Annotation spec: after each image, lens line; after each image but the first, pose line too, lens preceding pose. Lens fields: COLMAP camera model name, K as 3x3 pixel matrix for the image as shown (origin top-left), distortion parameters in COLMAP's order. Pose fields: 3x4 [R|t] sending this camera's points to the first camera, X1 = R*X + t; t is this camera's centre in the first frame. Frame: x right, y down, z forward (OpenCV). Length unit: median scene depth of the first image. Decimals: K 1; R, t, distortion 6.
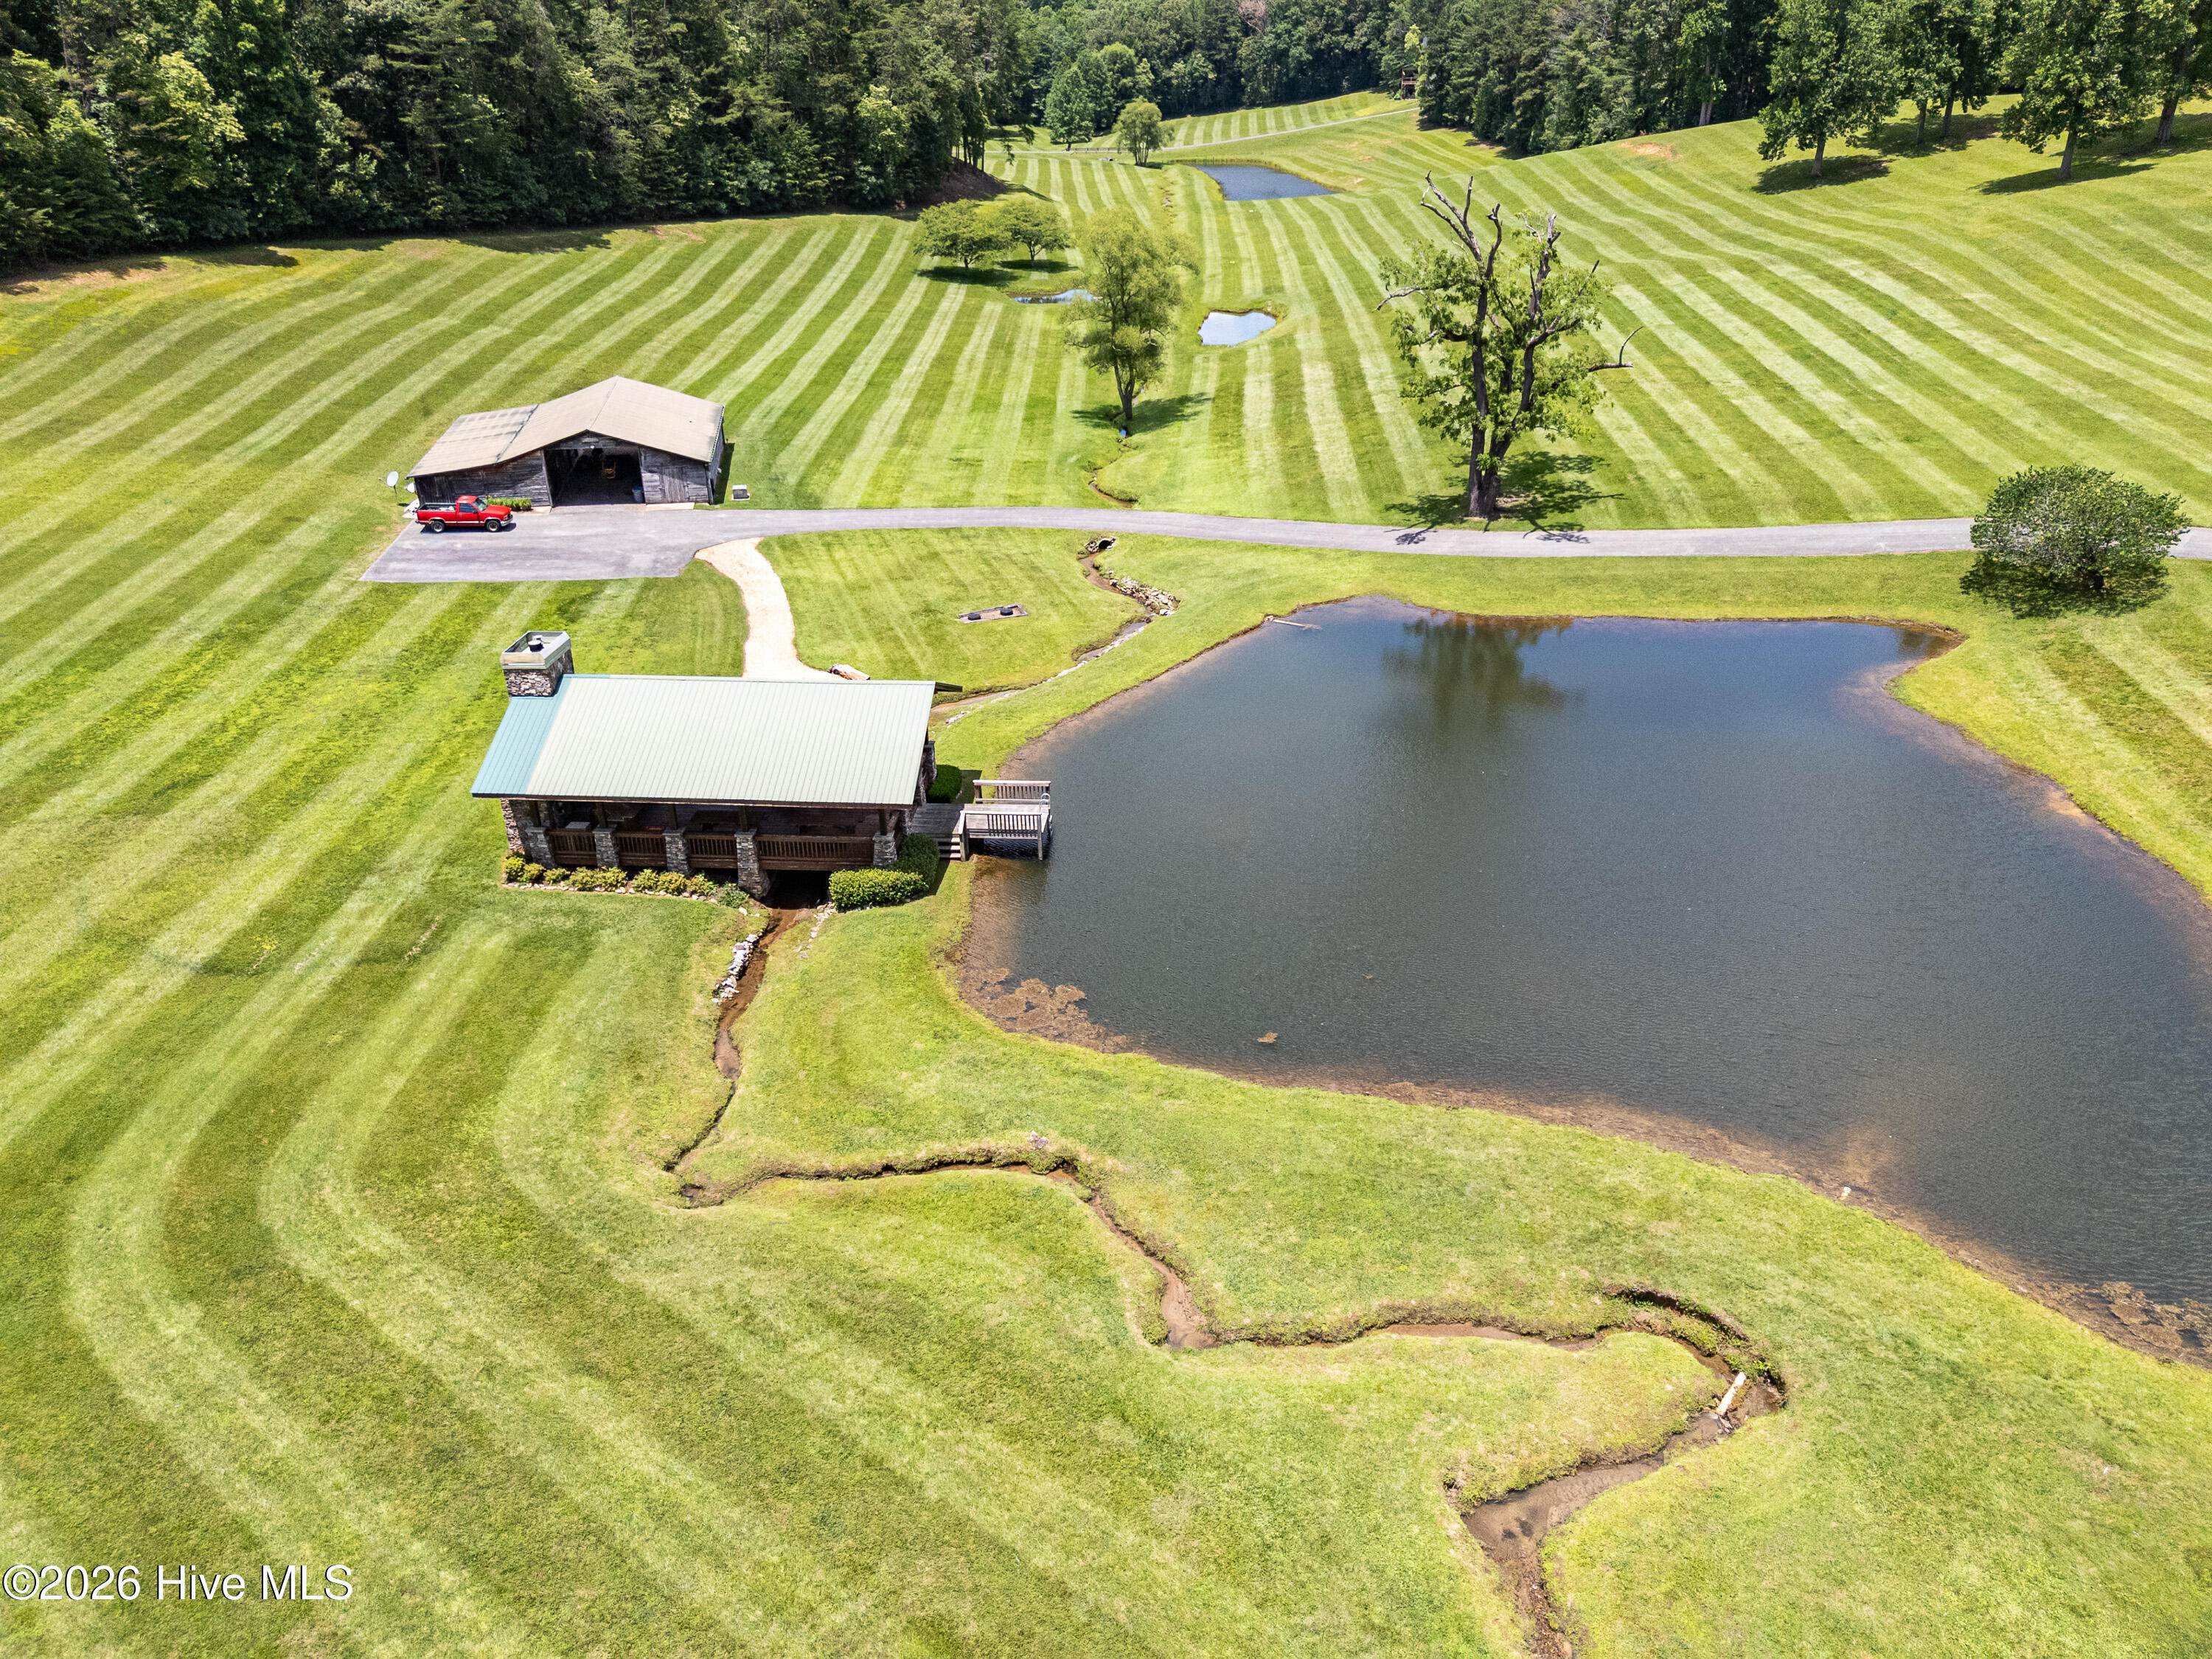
lens RADIAL K [[1617.4, 0, 1106.0], [0, 1617.4, 829.5], [0, 0, 1]] dist [0.082263, -0.083022]
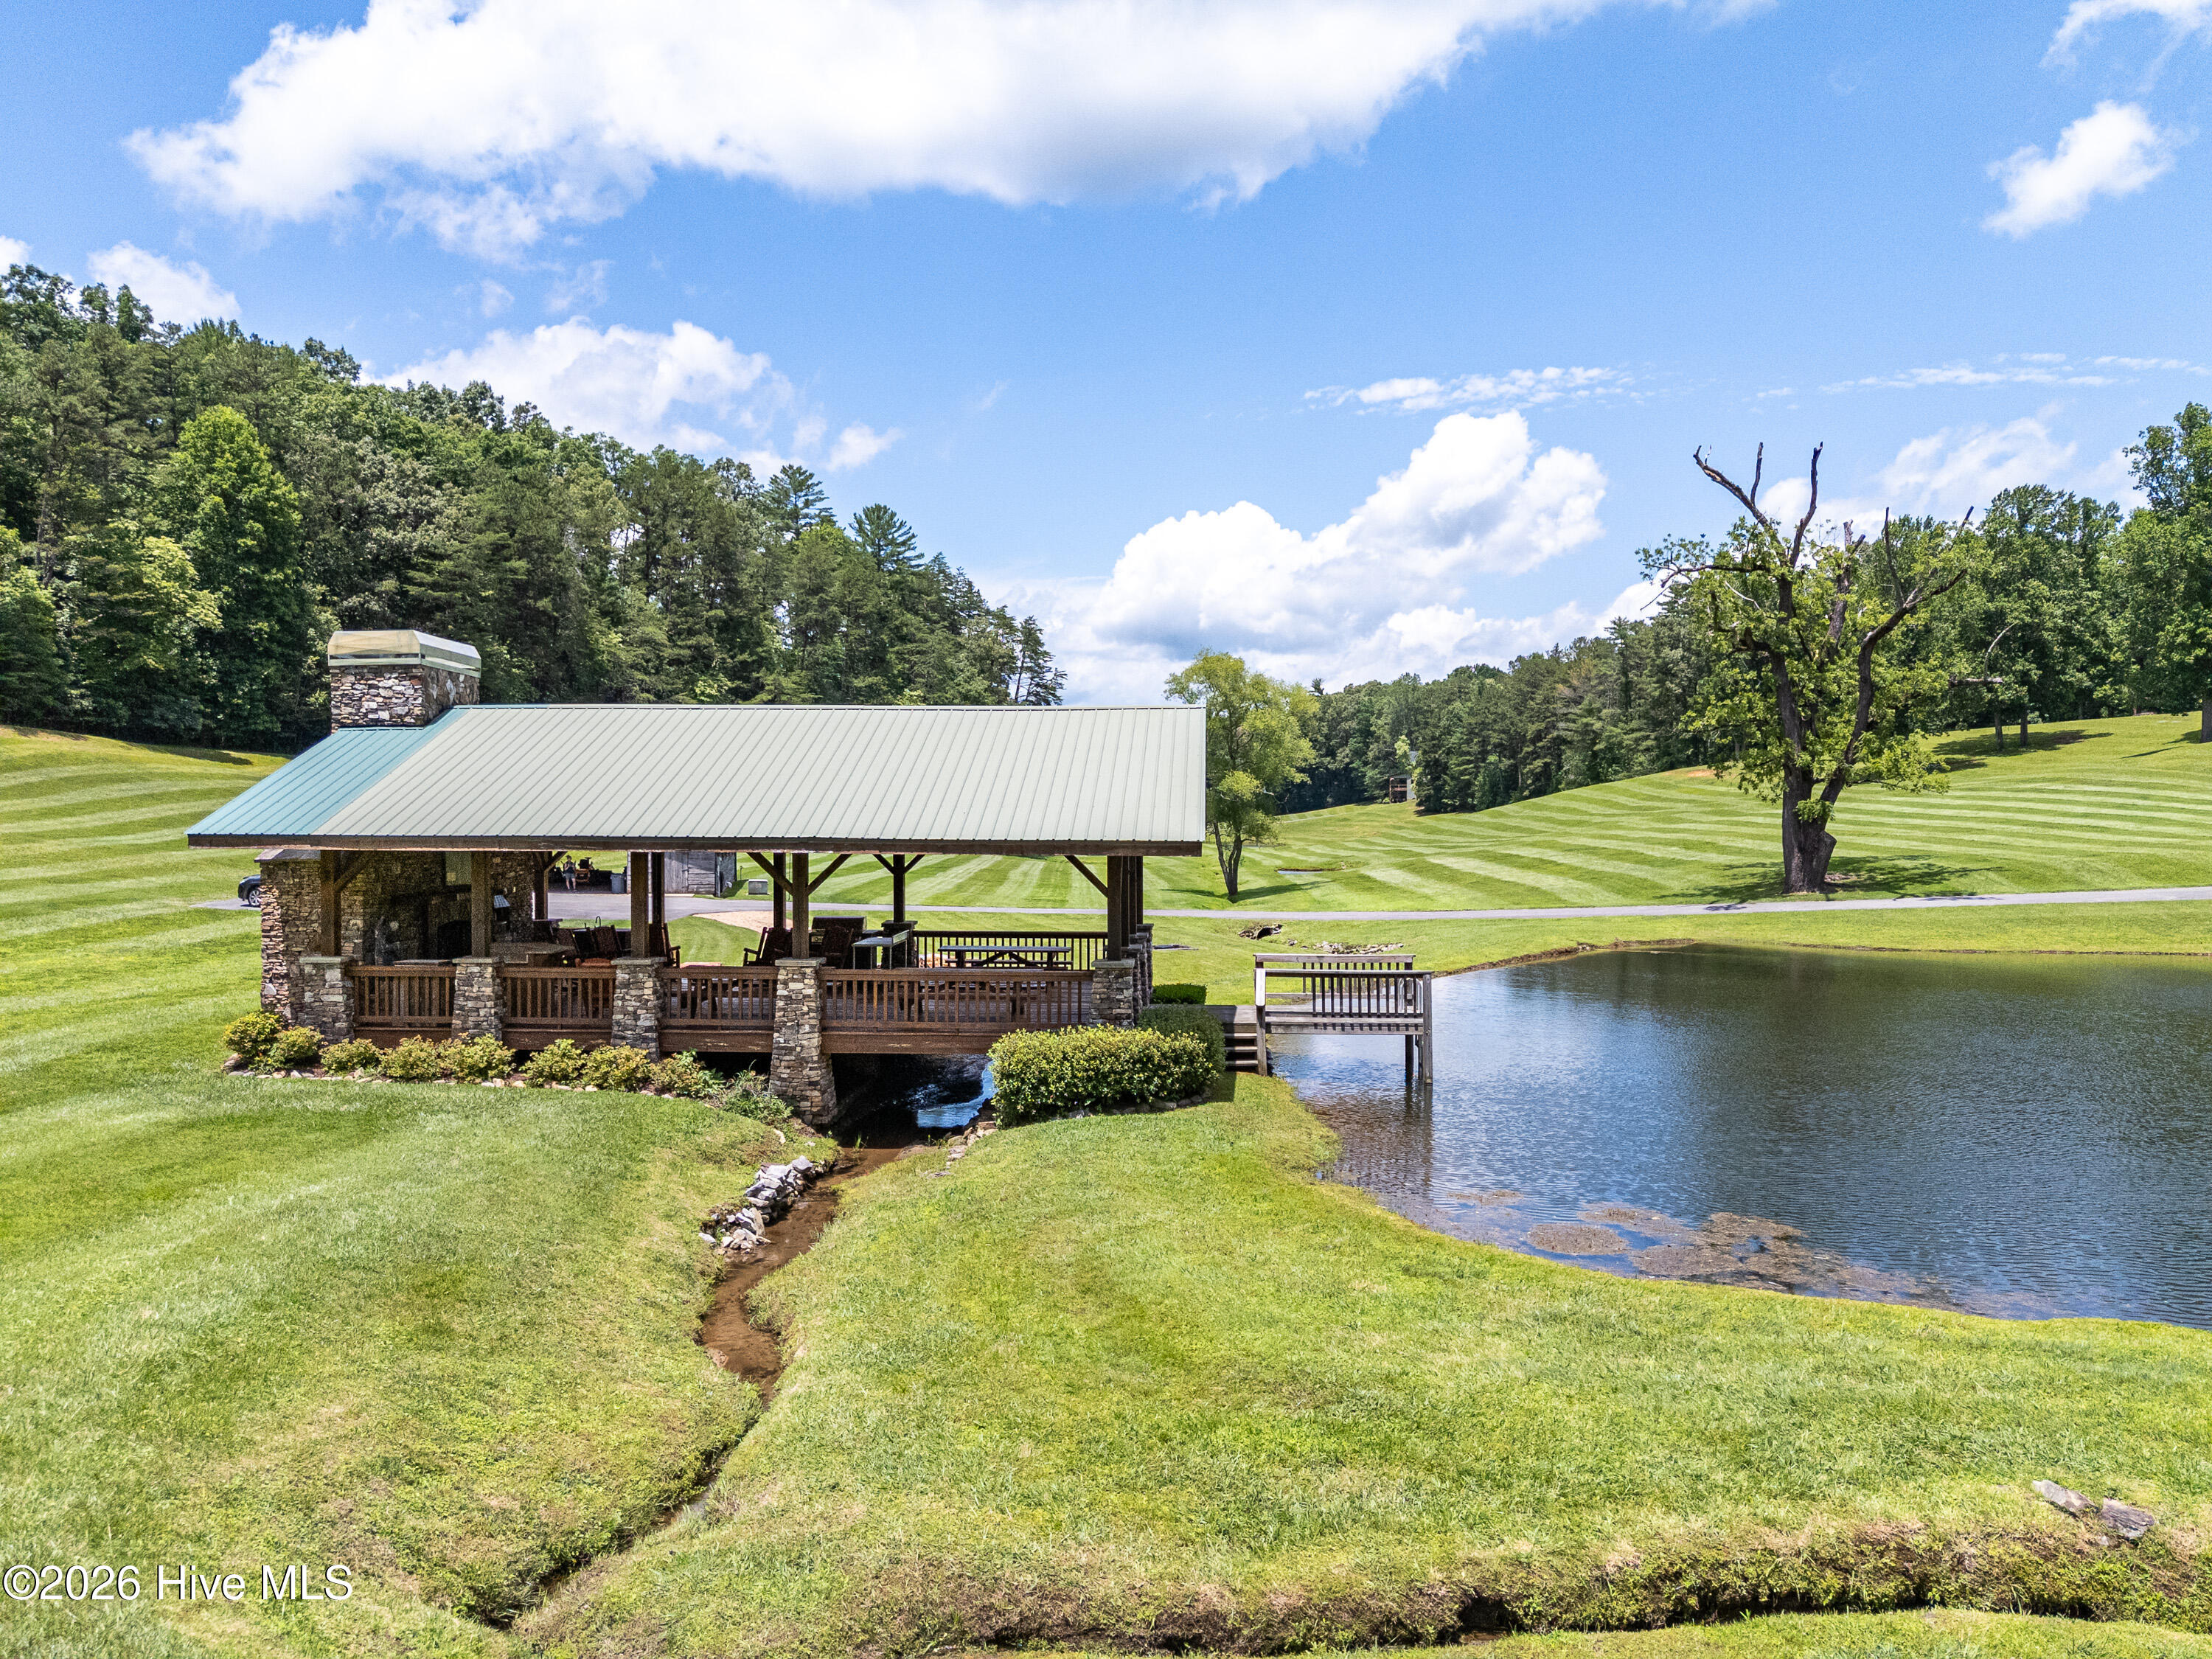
lens RADIAL K [[1625.5, 0, 1106.0], [0, 1625.5, 829.5], [0, 0, 1]] dist [0.079443, -0.069667]
pose [[0.999595, 0.020974, 0.019233, -0.058570], [-0.010522, 0.900363, -0.435013, 0.064381], [-0.026440, 0.434634, 0.900219, 0.230080]]
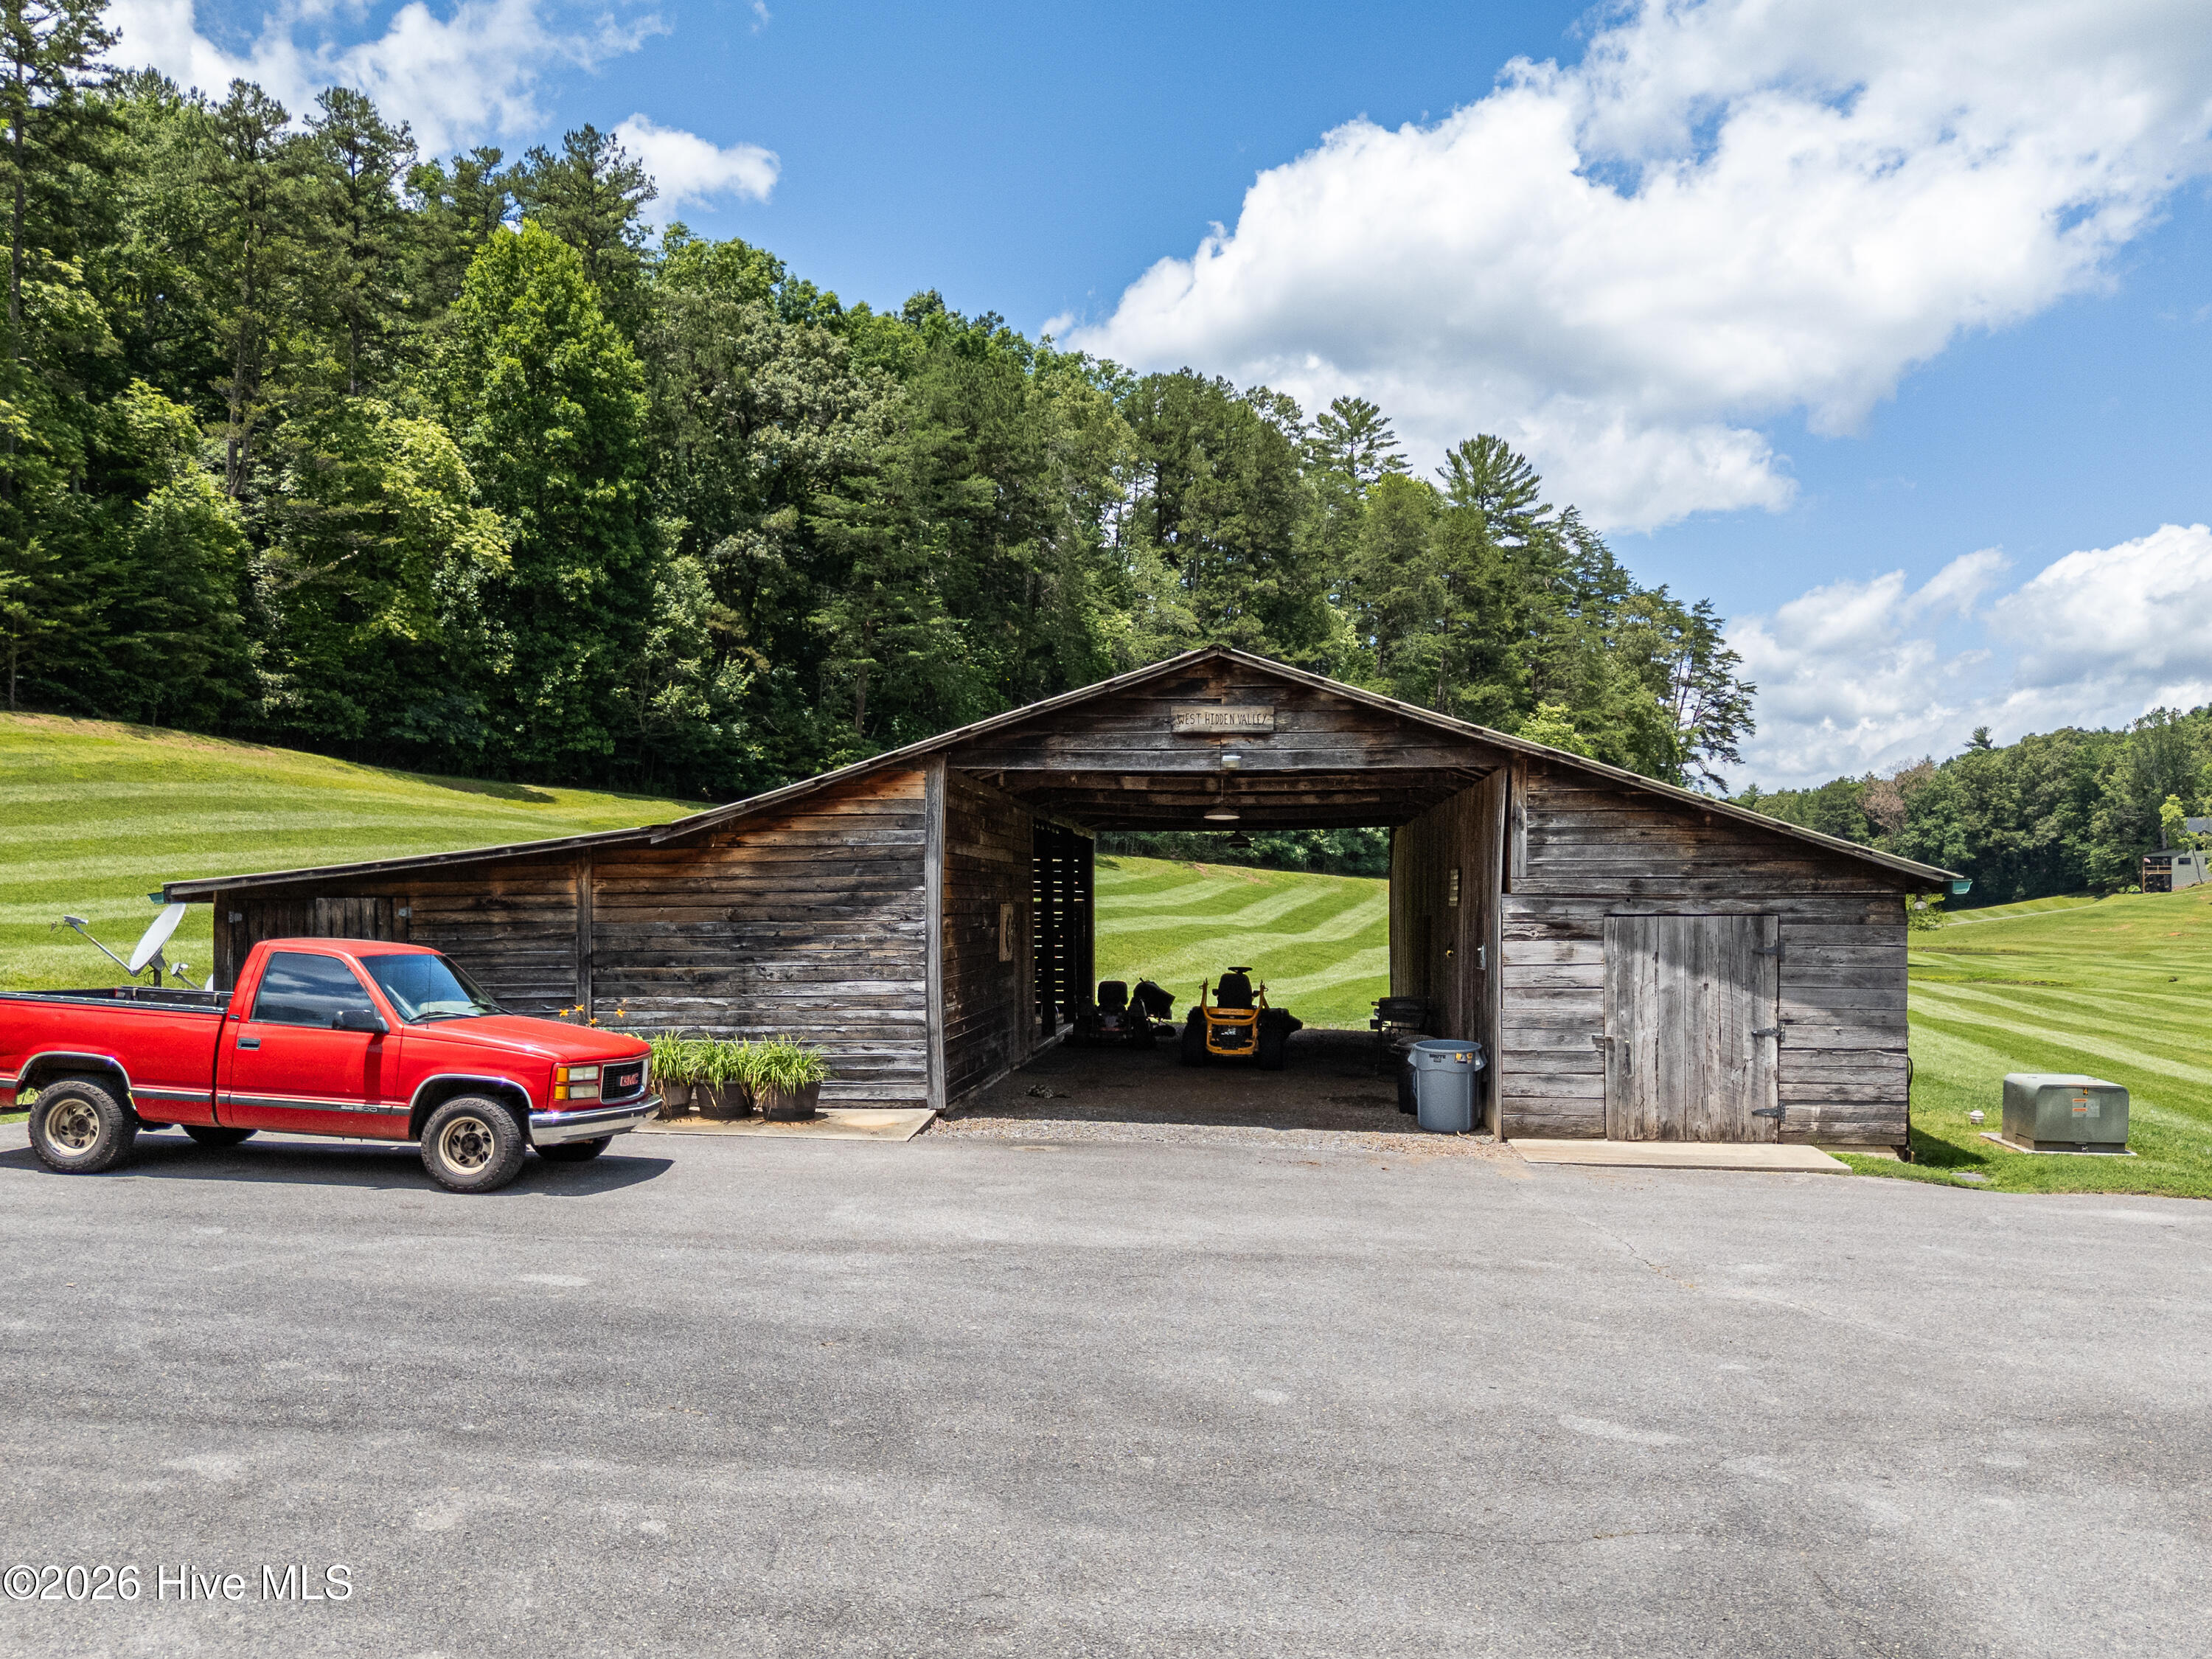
lens RADIAL K [[1789.2, 0, 1111.3], [0, 1789.2, 905.9], [0, 0, 1]] dist [0.091551, -0.124814]
pose [[0.970059, 0.016487, -0.242309, -0.196767], [-0.123157, 0.893295, -0.432268, -0.099064], [0.209327, 0.449168, 0.868580, 0.591322]]
